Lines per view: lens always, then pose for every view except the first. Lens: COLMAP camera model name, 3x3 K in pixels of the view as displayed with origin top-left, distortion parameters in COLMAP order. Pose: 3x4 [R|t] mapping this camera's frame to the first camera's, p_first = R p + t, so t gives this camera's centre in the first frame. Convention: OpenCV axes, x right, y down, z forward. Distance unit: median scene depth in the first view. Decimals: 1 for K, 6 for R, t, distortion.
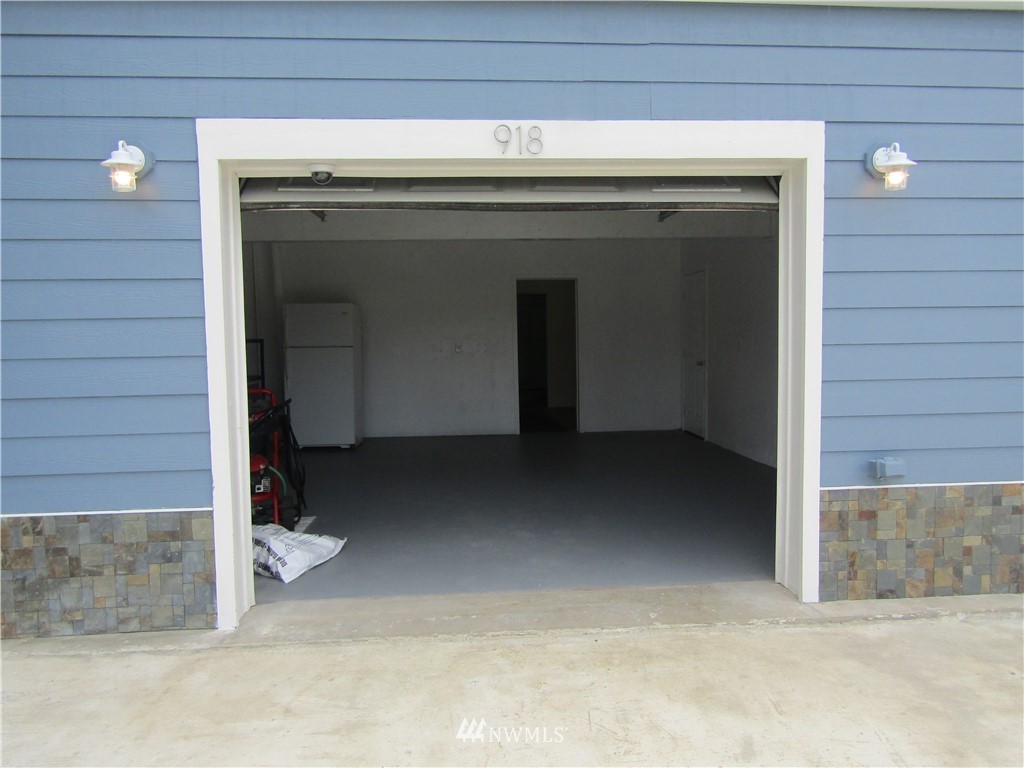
lens RADIAL K [[732.7, 0, 512.6], [0, 732.7, 381.8], [0, 0, 1]] dist [-0.012818, 0.007459]
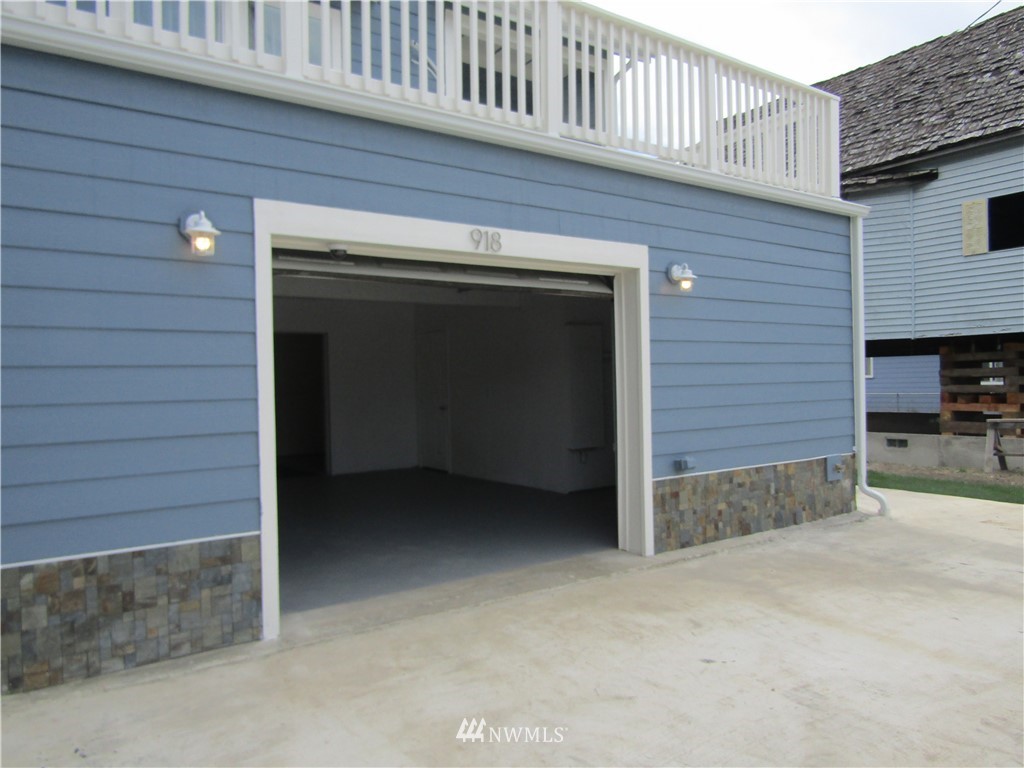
lens RADIAL K [[732.7, 0, 510.9], [0, 732.7, 382.6], [0, 0, 1]] dist [-0.012818, 0.007459]
pose [[0.860817, -0.003004, 0.508905, -0.653630], [0.039354, 0.997381, -0.060680, 0.024987], [-0.507390, 0.072262, 0.858681, -0.199046]]
